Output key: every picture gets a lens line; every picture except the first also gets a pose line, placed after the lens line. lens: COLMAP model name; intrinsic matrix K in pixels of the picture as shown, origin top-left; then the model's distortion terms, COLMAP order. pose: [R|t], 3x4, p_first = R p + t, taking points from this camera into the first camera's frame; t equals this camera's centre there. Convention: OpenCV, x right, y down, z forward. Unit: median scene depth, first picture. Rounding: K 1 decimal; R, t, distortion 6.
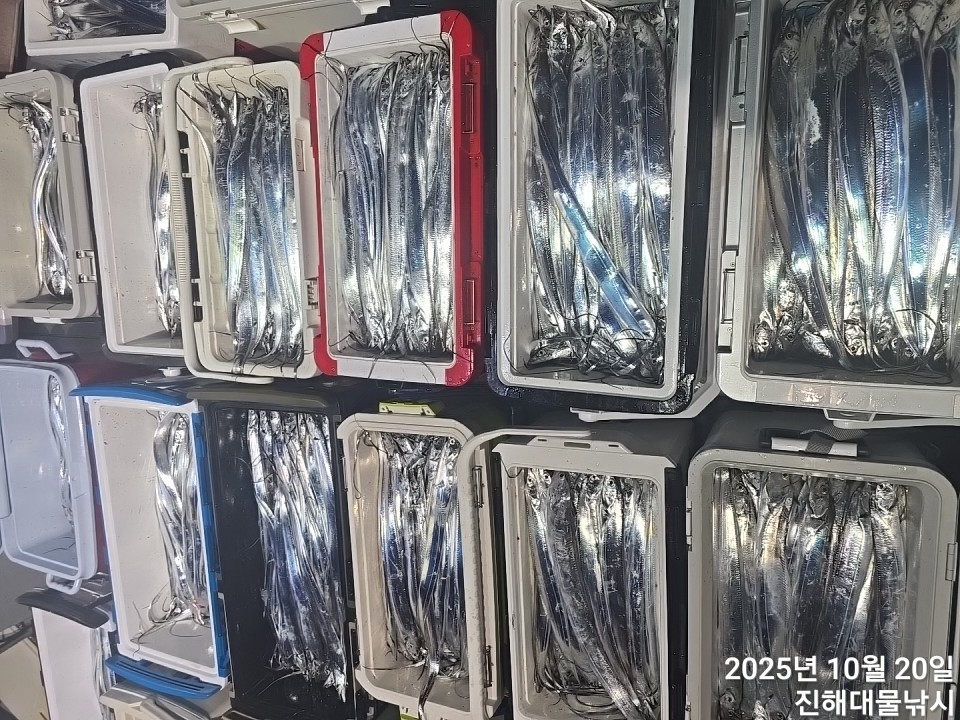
lens RADIAL K [[660.7, 0, 483.6], [0, 660.7, 352.9], [0, 0, 1]] dist [0.055368, -0.058741]
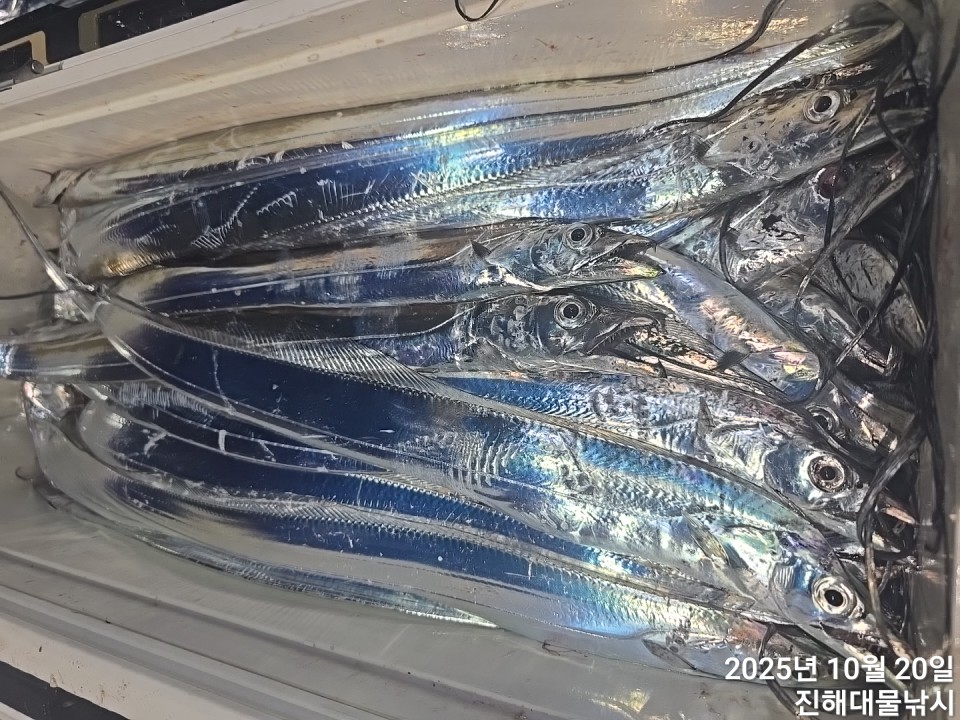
lens RADIAL K [[660.7, 0, 478.3], [0, 660.7, 360.8], [0, 0, 1]] dist [0.055368, -0.058741]
pose [[0.156787, 0.893510, 0.420782, -0.188232], [-0.935822, -0.001777, 0.352468, 0.161450], [0.315682, -0.449040, 0.835888, 0.862910]]
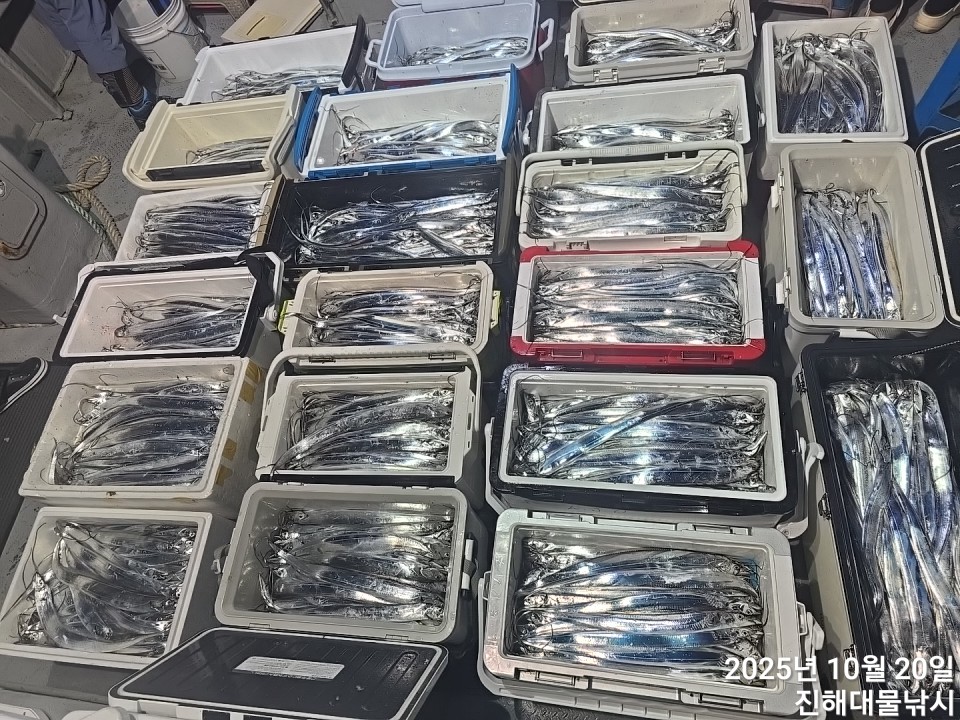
lens RADIAL K [[660.7, 0, 478.0], [0, 660.7, 354.2], [0, 0, 1]] dist [0.055368, -0.058741]
pose [[-0.031106, 0.998901, -0.035069, 0.034629], [-0.995627, -0.027874, 0.089161, -0.009028], [0.088085, 0.037689, 0.995400, -0.447030]]
